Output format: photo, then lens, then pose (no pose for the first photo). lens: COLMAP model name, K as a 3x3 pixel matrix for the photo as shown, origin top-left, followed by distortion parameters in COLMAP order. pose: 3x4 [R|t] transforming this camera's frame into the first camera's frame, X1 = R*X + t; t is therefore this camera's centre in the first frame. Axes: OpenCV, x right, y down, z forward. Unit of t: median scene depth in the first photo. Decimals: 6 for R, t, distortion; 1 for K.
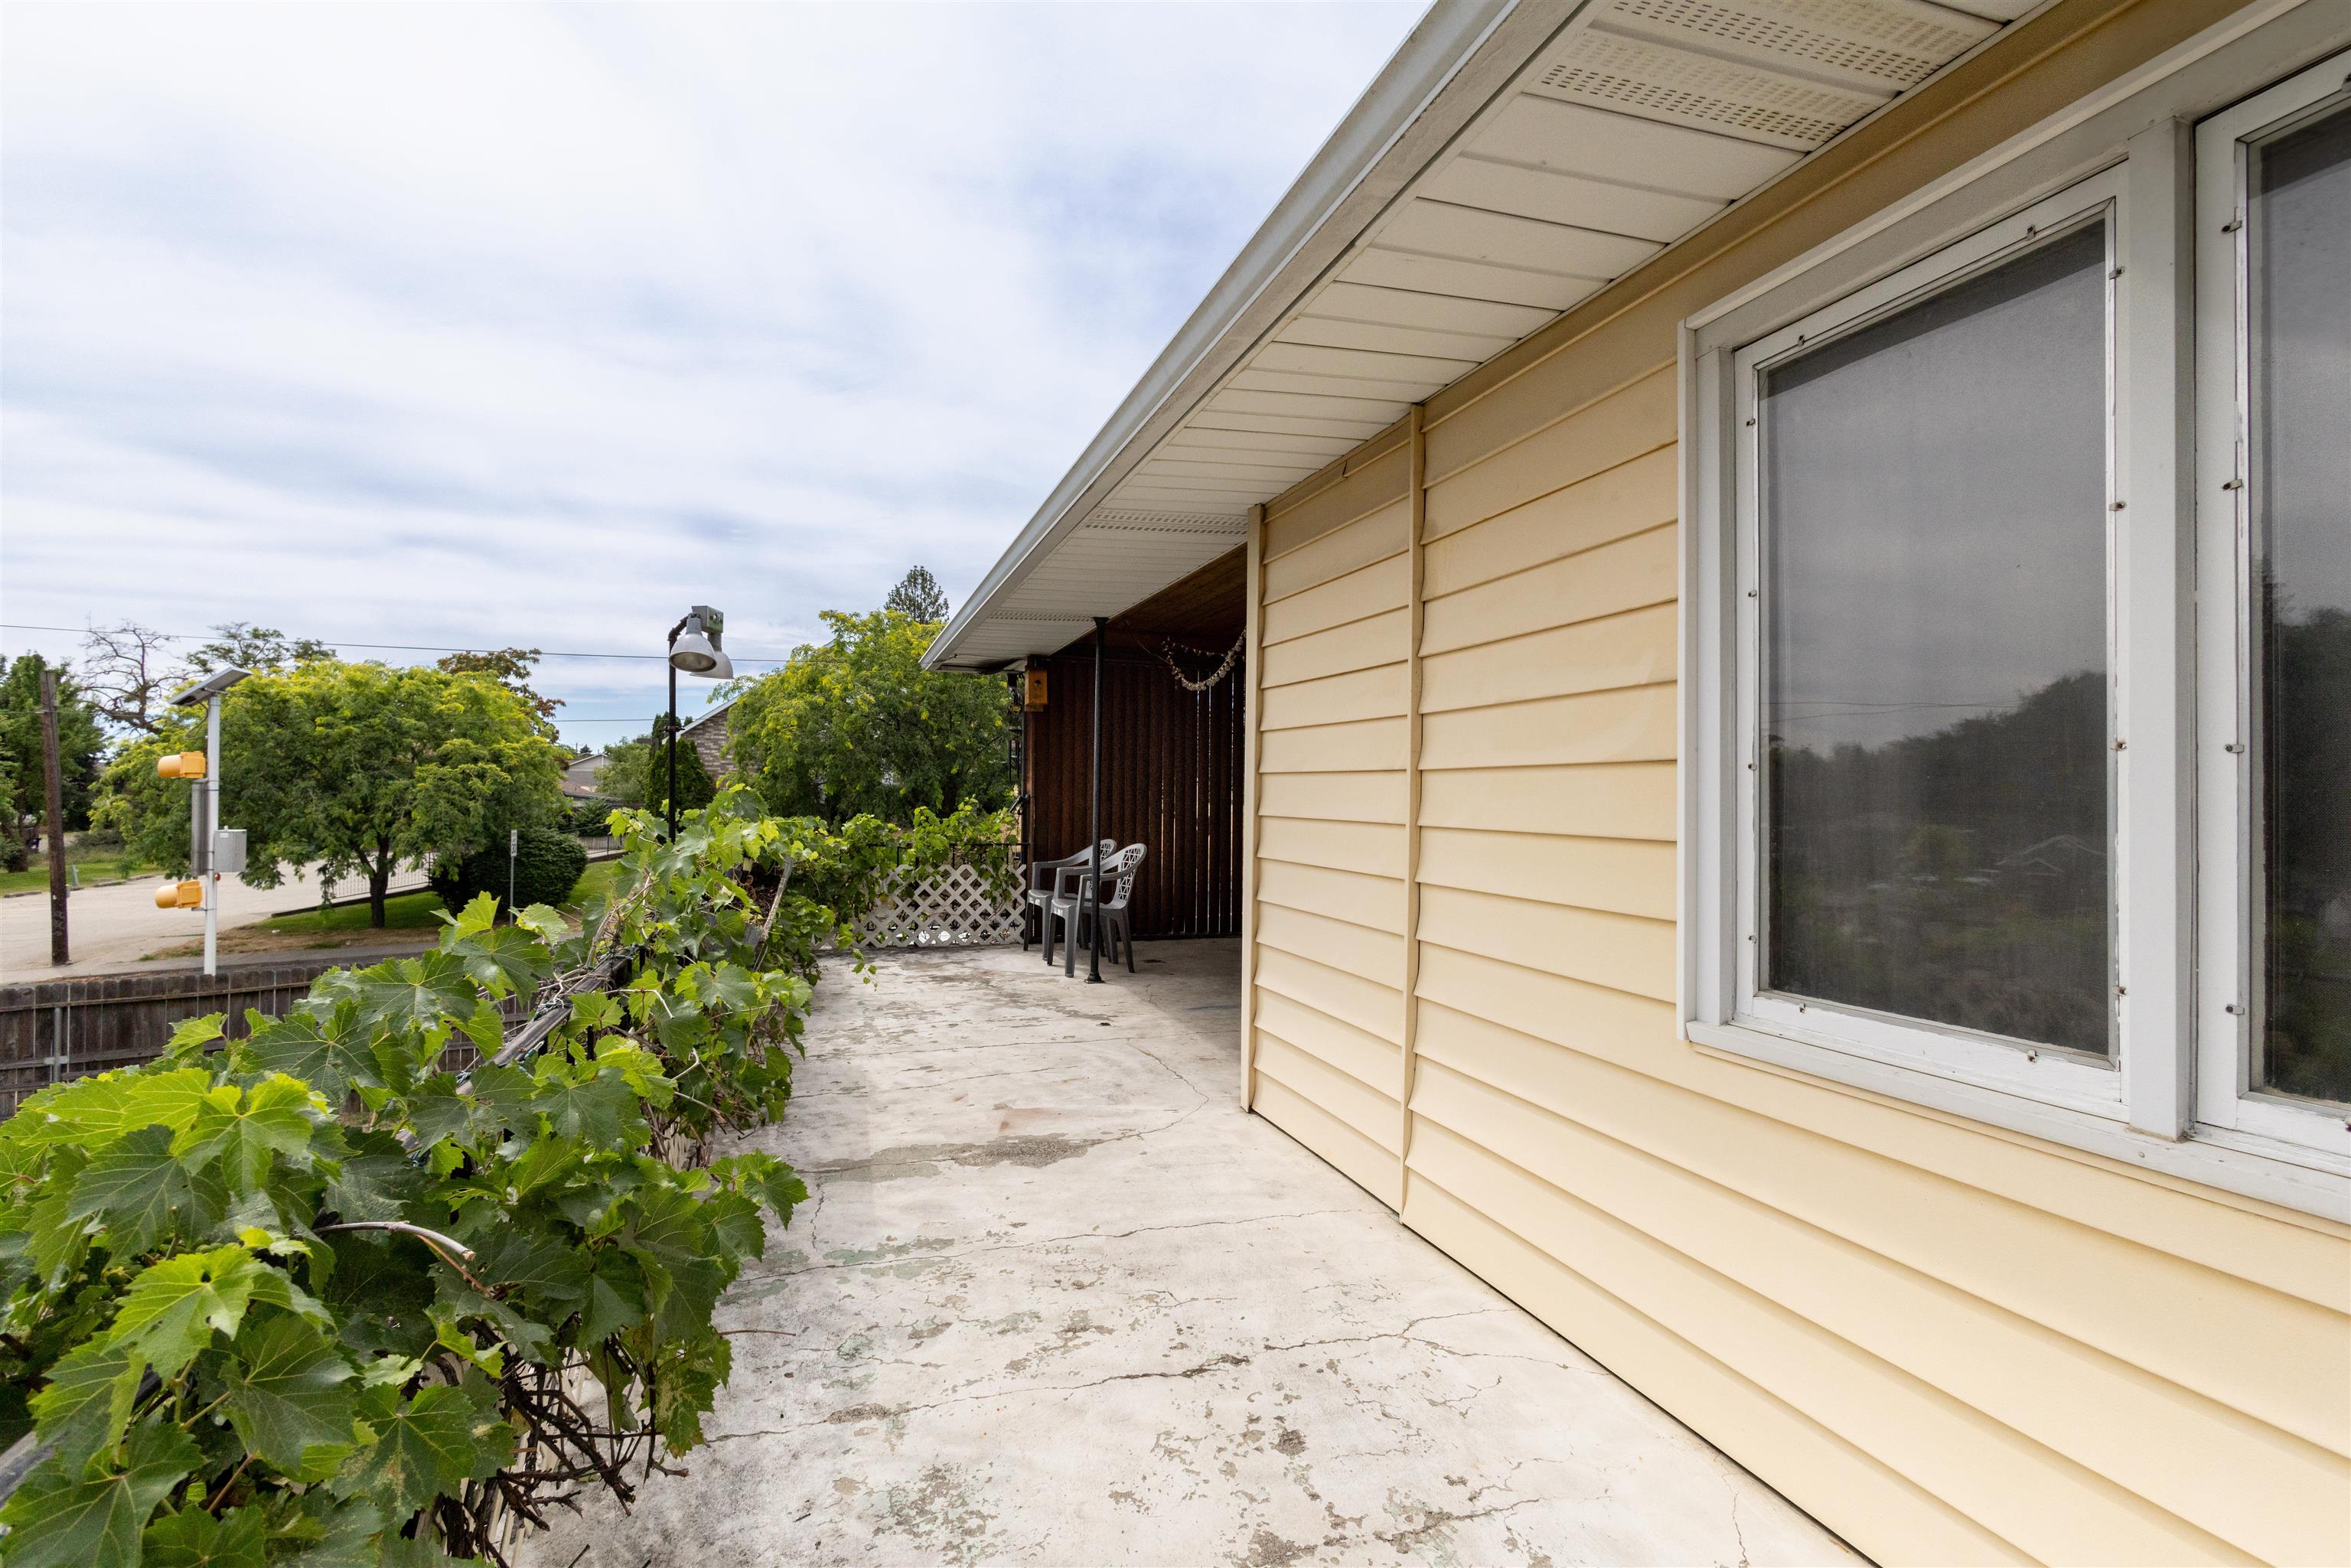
lens RADIAL K [[1084.6, 0, 1177.8], [0, 1084.6, 787.4], [0, 0, 1]] dist [-0.003061, 0.003017]
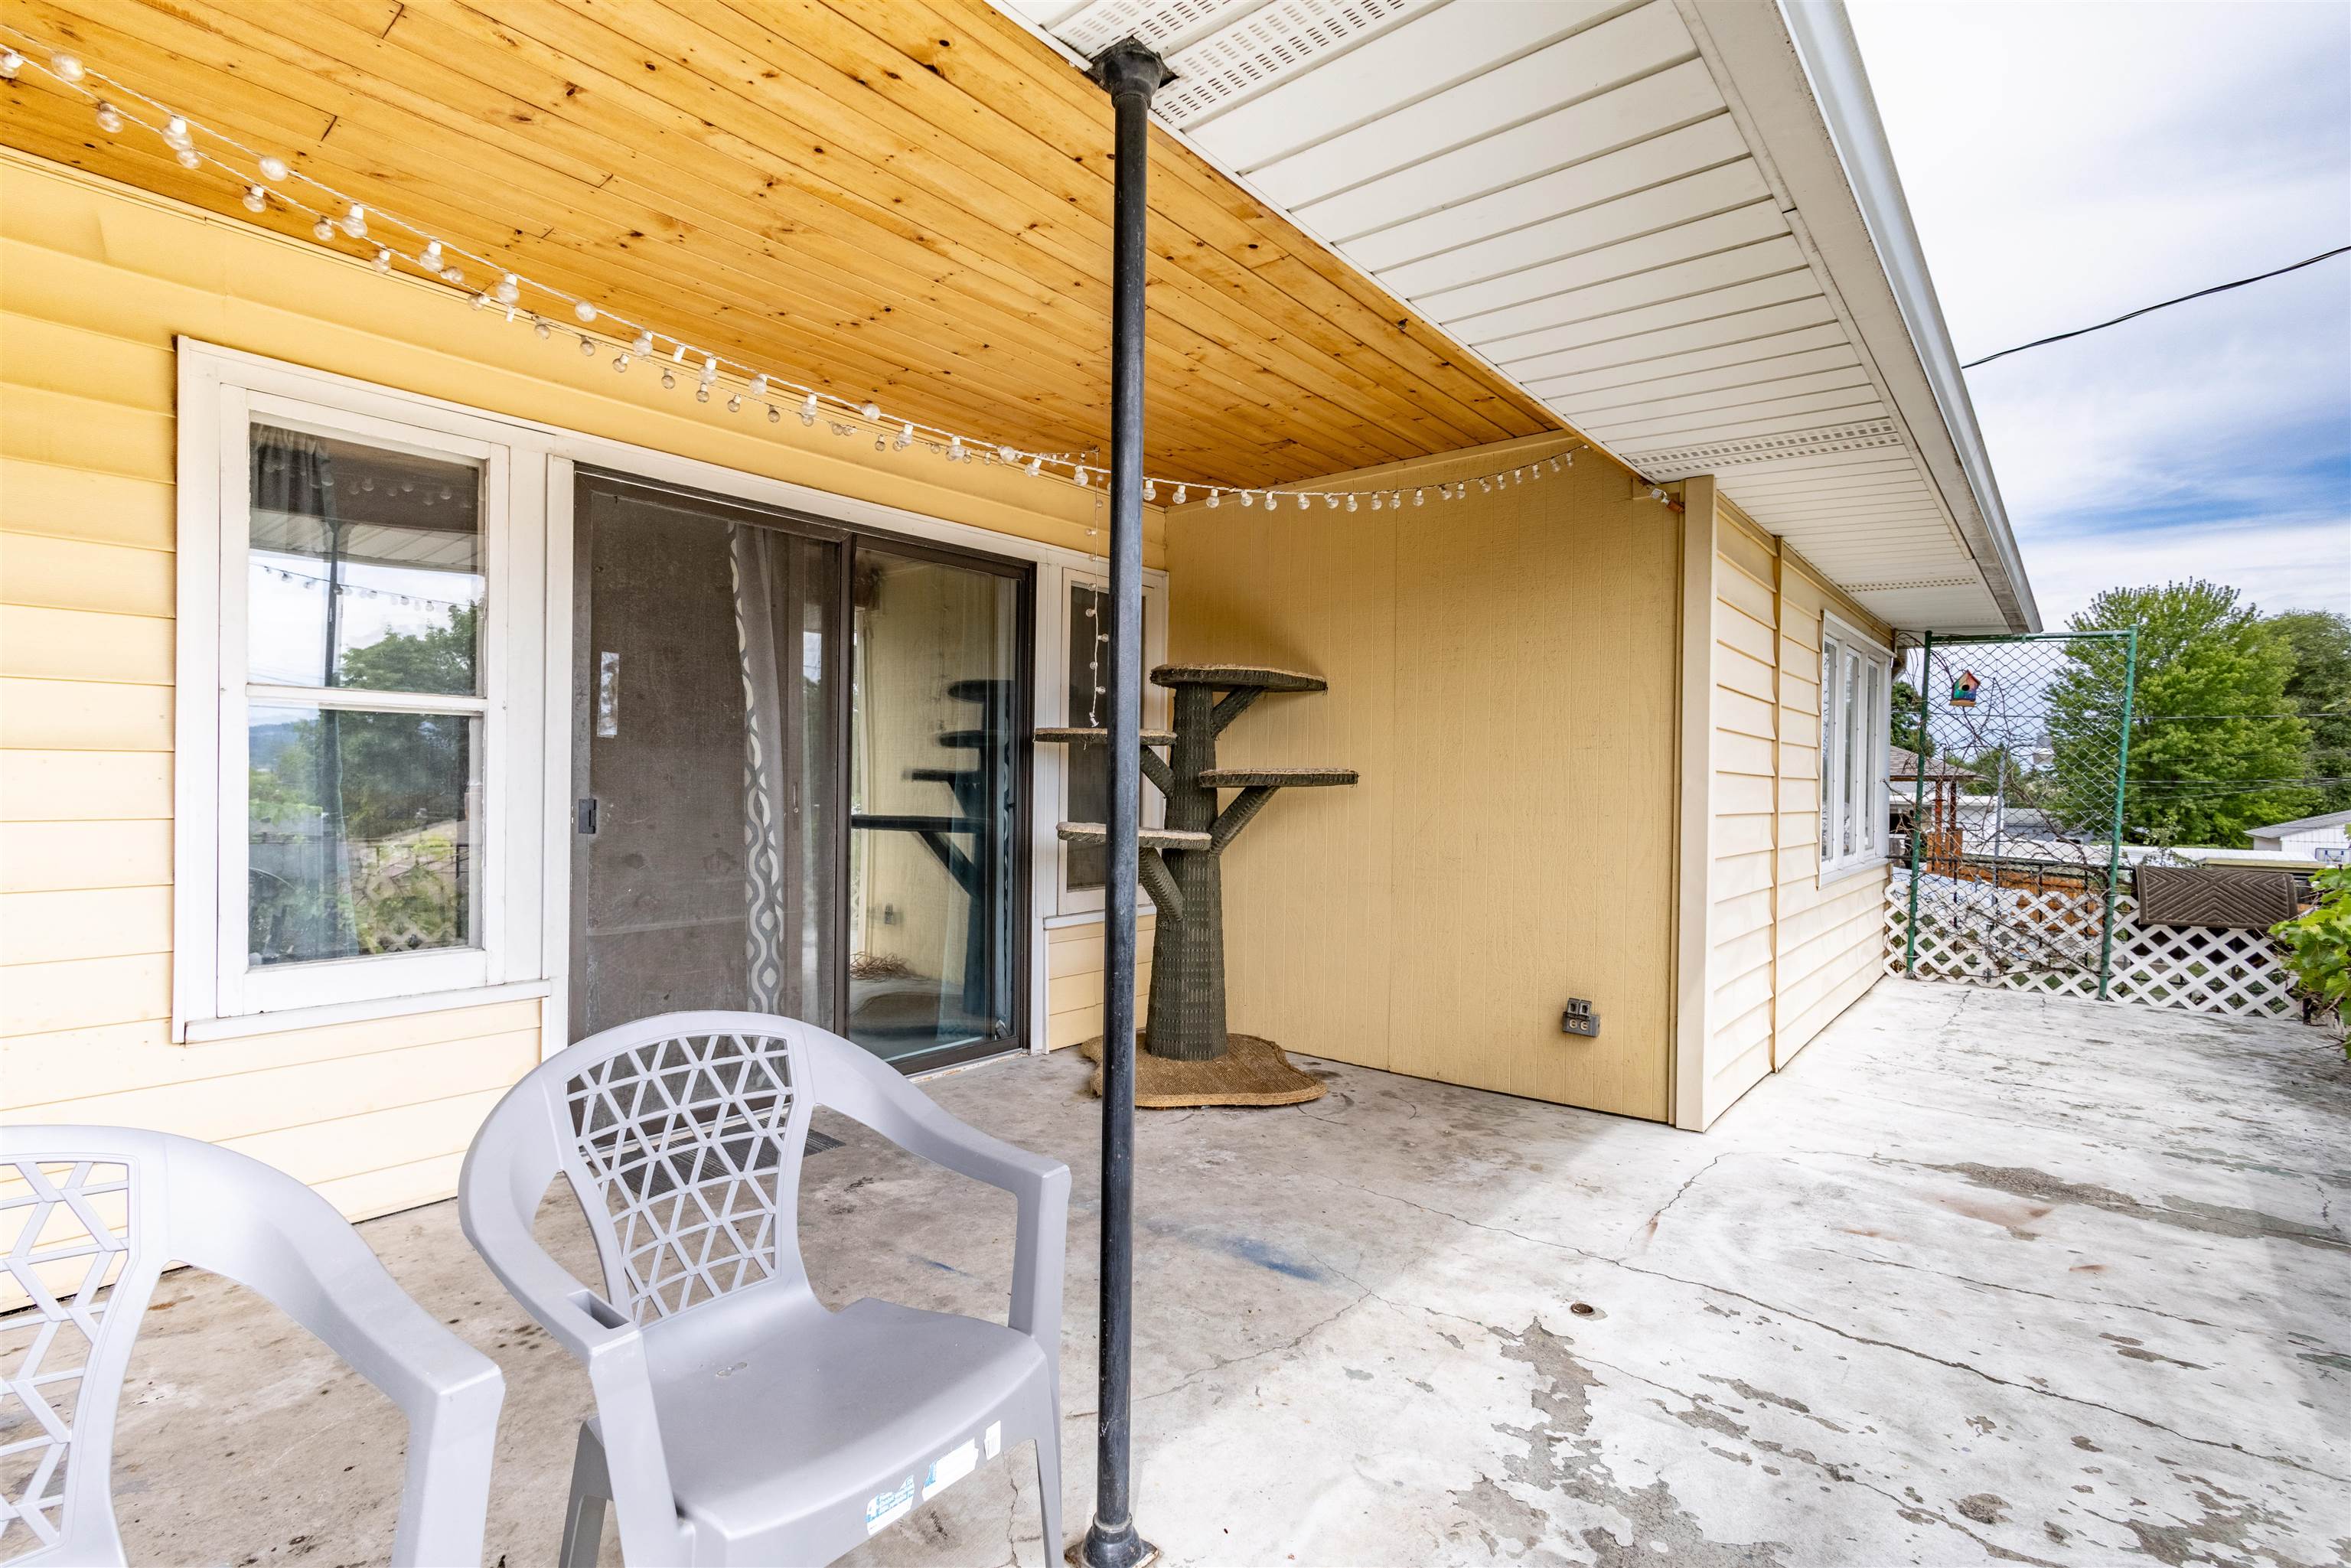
lens RADIAL K [[1084.6, 0, 1166.5], [0, 1084.6, 784.3], [0, 0, 1]] dist [-0.003061, 0.003017]
pose [[-0.512451, -0.025159, 0.858348, -0.514951], [-0.028103, 0.999527, 0.012519, 0.002150], [-0.858257, -0.017707, -0.512915, 1.991045]]
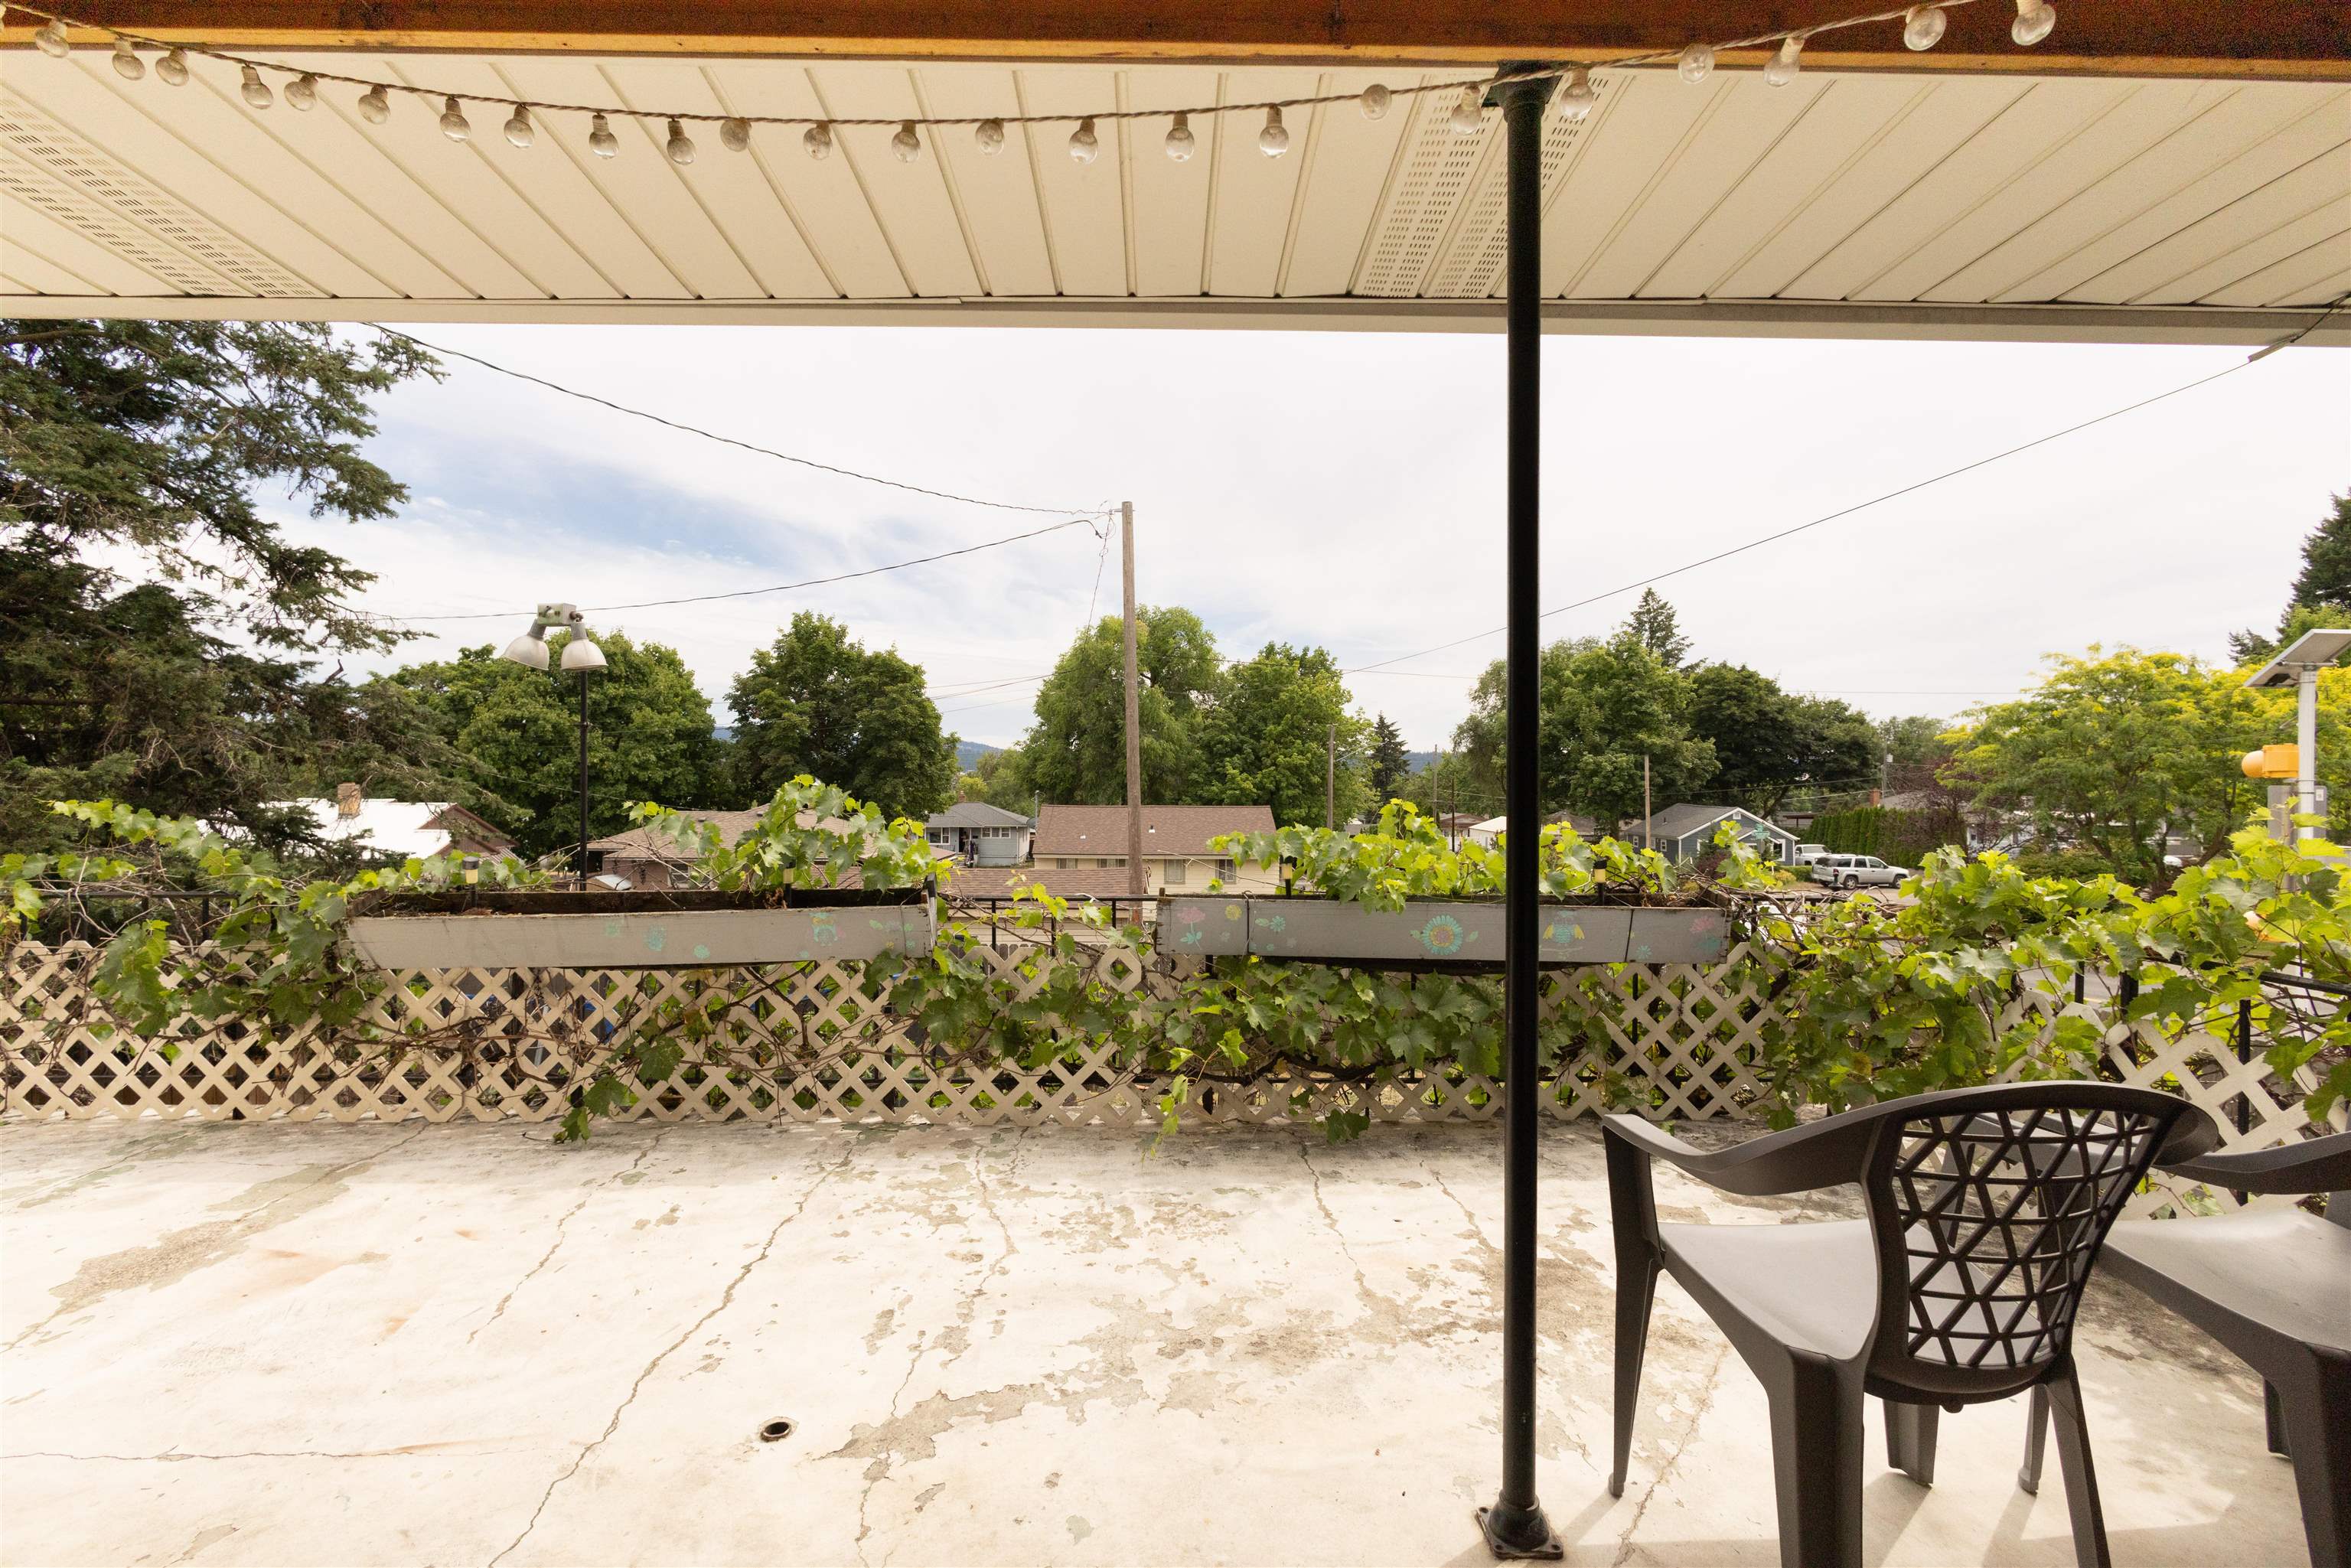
lens RADIAL K [[1084.6, 0, 1169.0], [0, 1084.6, 782.3], [0, 0, 1]] dist [-0.003061, 0.003017]
pose [[-0.307640, -0.009164, -0.951459, 0.340325], [-0.002432, 0.999958, -0.008845, 0.009621], [0.951500, -0.000407, -0.307649, 1.780933]]
